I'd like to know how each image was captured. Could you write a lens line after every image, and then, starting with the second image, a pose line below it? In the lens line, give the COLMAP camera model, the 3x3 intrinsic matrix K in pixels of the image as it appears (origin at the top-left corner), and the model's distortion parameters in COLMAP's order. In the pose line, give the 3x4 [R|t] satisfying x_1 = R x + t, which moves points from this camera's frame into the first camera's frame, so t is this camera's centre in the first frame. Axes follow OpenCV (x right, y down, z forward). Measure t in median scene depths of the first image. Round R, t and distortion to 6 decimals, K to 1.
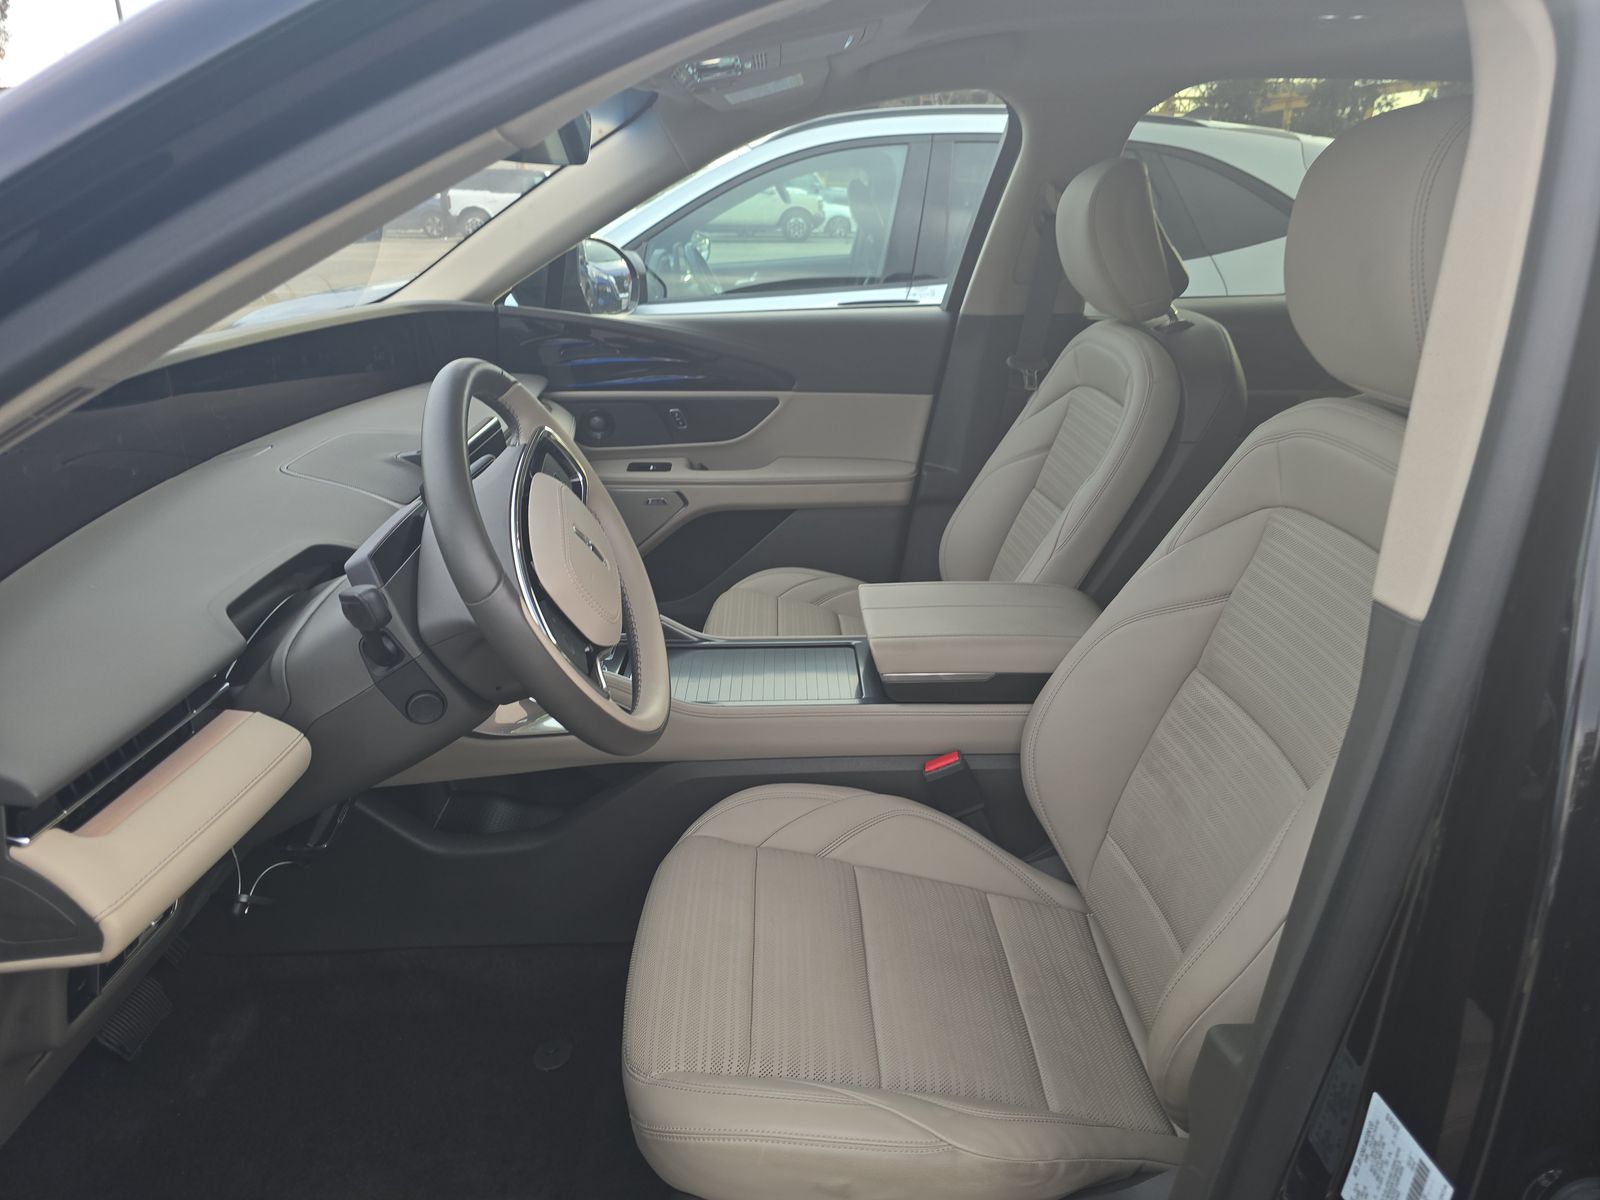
lens RADIAL K [[1059.9, 0, 804.6], [0, 1059.9, 591.3], [0, 0, 1]] dist [0.051085, -0.037259]
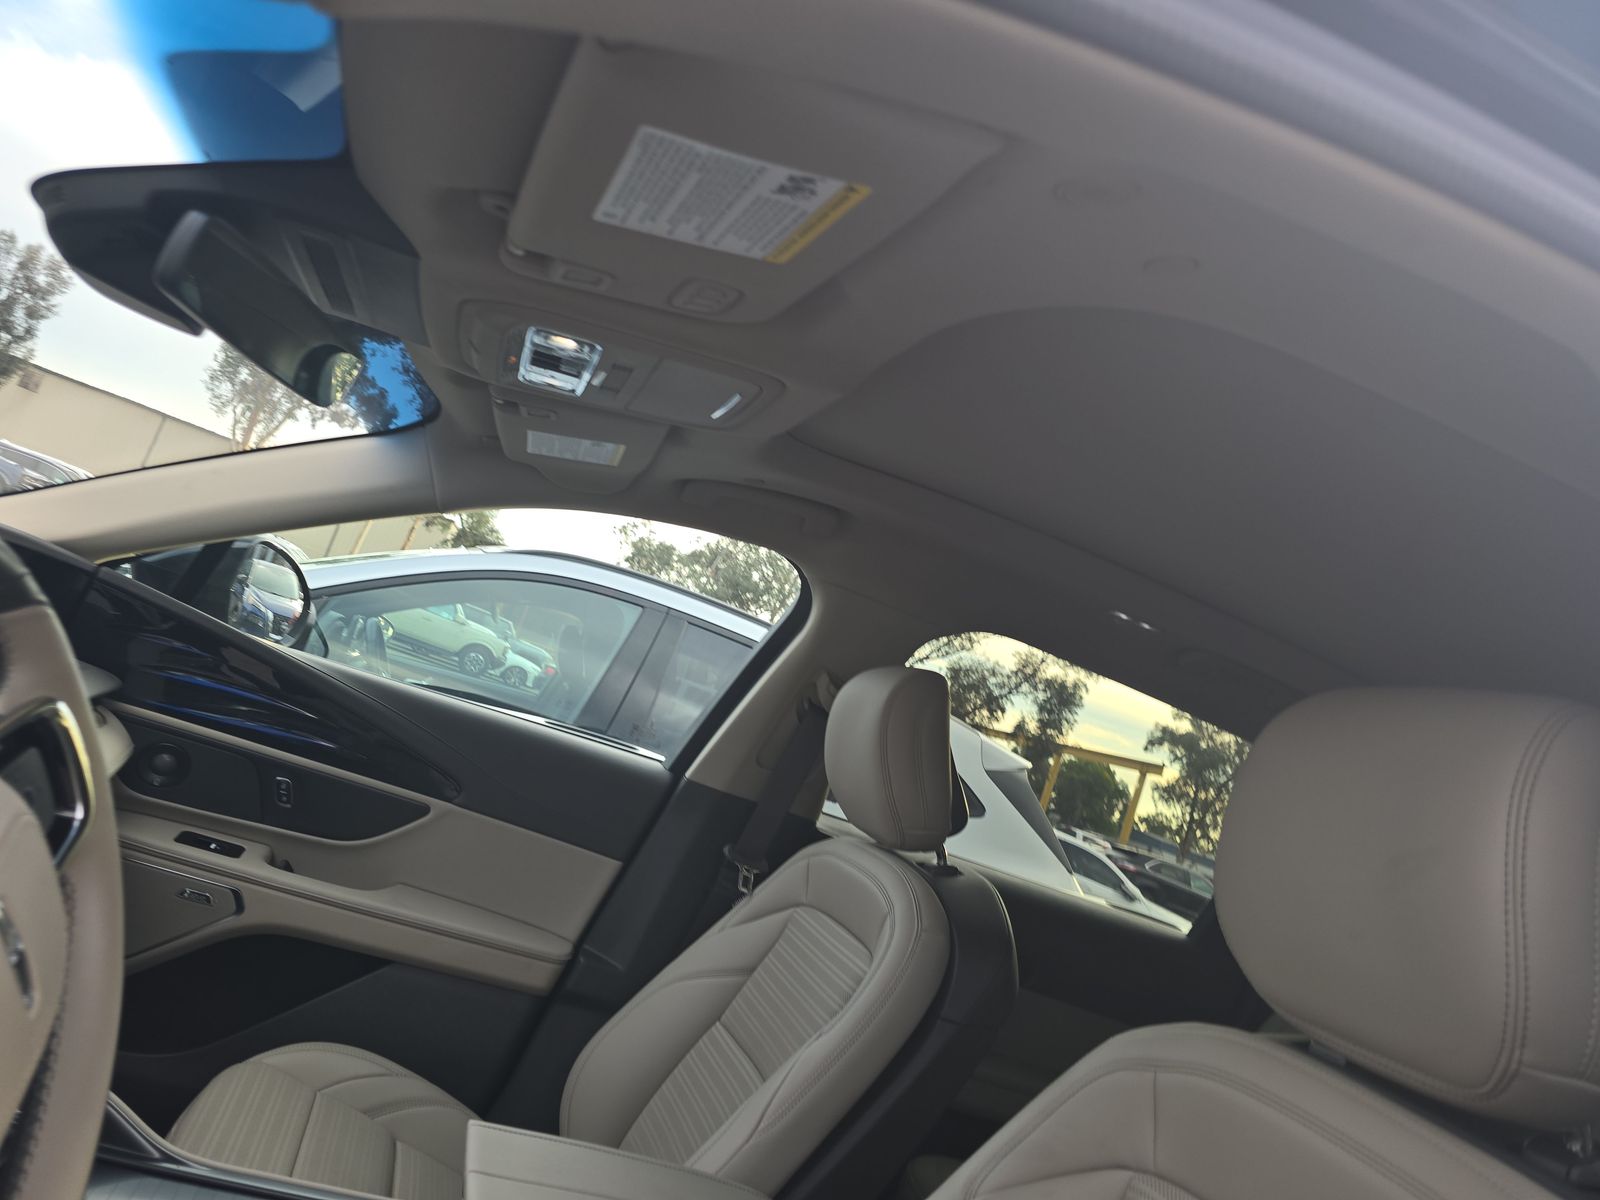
lens RADIAL K [[1059.9, 0, 804.6], [0, 1059.9, 591.3], [0, 0, 1]] dist [0.051085, -0.037259]
pose [[0.898204, 0.363382, 0.247353, -0.030783], [-0.218958, 0.857778, -0.465054, -0.016497], [-0.381166, 0.363553, 0.850025, 0.192791]]
